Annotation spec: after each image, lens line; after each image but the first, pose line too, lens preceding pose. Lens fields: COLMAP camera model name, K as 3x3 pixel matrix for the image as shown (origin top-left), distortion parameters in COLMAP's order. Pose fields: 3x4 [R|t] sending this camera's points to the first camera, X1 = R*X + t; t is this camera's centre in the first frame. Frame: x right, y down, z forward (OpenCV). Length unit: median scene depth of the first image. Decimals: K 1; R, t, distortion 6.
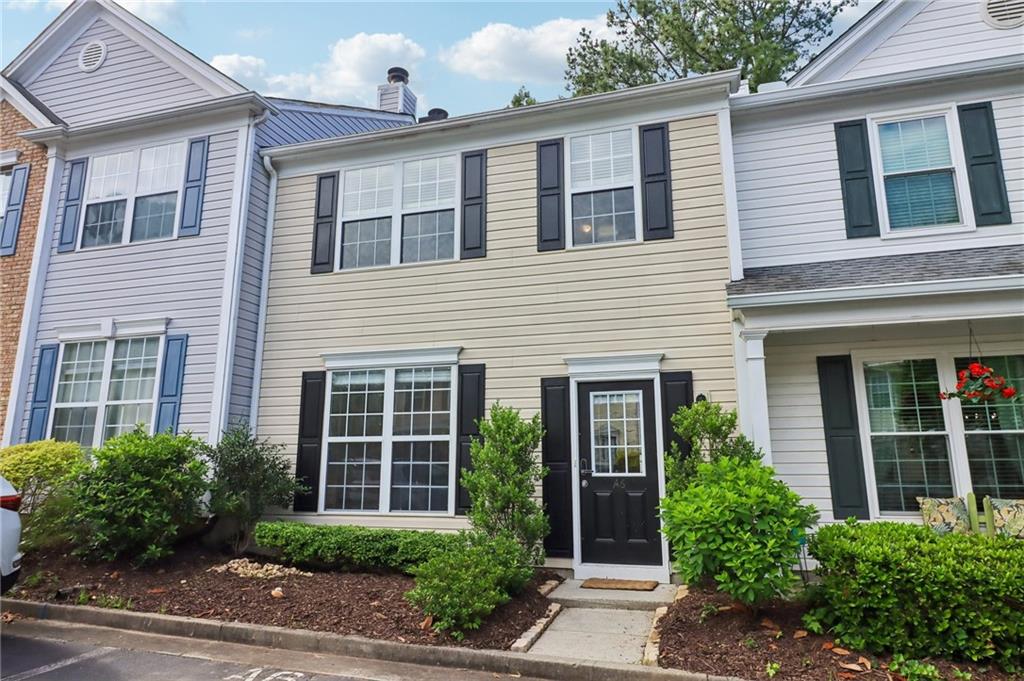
lens RADIAL K [[683.8, 0, 492.8], [0, 683.8, 323.0], [0, 0, 1]] dist [0.006526, -0.004894]
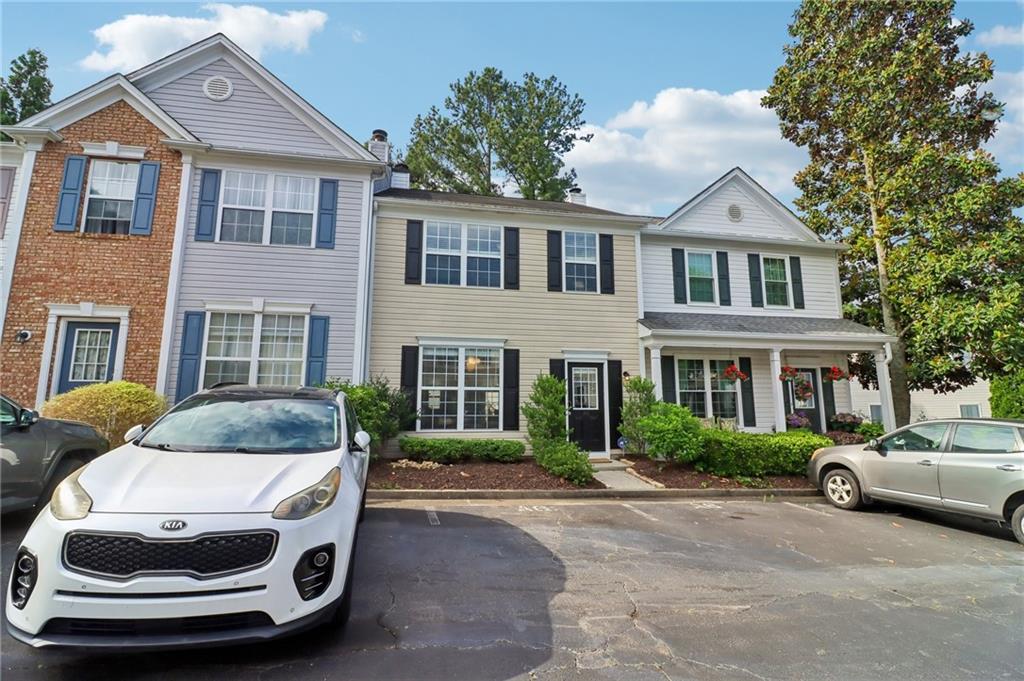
lens RADIAL K [[475.9, 0, 508.2], [0, 475.9, 331.8], [0, 0, 1]] dist [-0.003324, -0.009751]
pose [[0.879065, 0.071130, 0.471365, -0.641726], [-0.106904, 0.993036, 0.049518, -0.046902], [-0.464560, -0.093920, 0.880547, -0.109115]]
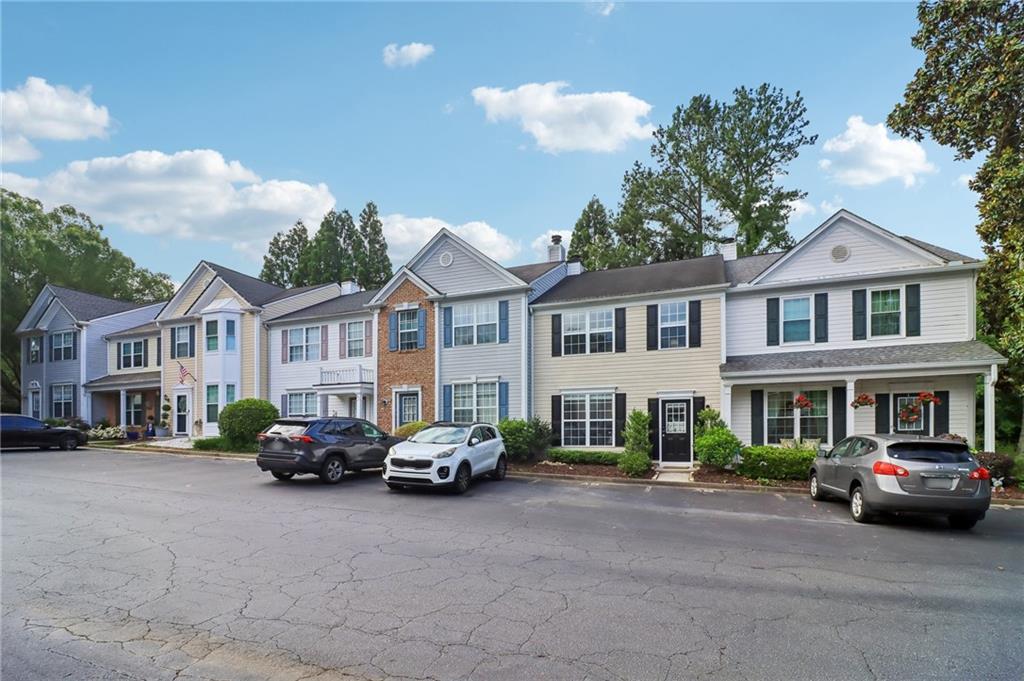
lens RADIAL K [[475.9, 0, 504.7], [0, 475.9, 436.4], [0, 0, 1]] dist [-0.003324, -0.009751]
pose [[0.996923, -0.007567, -0.078027, -0.344582], [0.024930, 0.974264, 0.224029, -0.207535], [0.074323, -0.225285, 0.971454, -0.911908]]
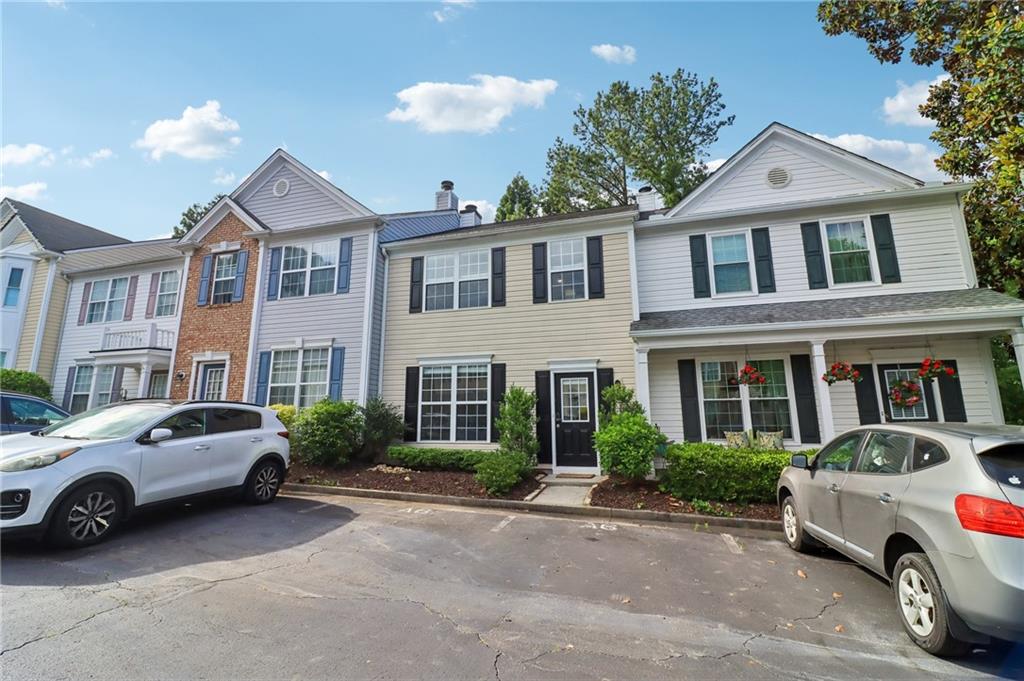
lens RADIAL K [[475.9, 0, 497.0], [0, 475.9, 324.7], [0, 0, 1]] dist [-0.003324, -0.009751]
pose [[0.999992, -0.003753, 0.001443, -0.036532], [0.003732, 0.999896, 0.013904, -0.065437], [-0.001495, -0.013899, 0.999902, -0.315199]]
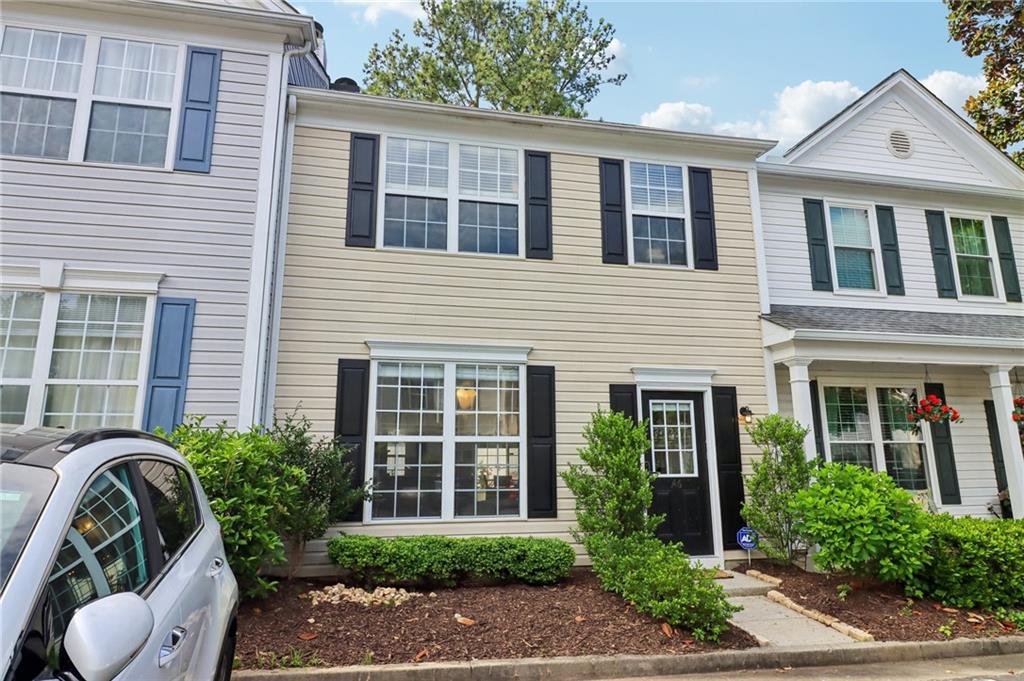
lens RADIAL K [[645.3, 0, 515.7], [0, 645.3, 326.5], [0, 0, 1]] dist [0.003168, -0.005043]
pose [[0.863773, 0.098930, 0.494074, -0.534260], [-0.105501, 0.994311, -0.014649, 0.021178], [-0.492713, -0.039472, 0.869296, 0.203624]]
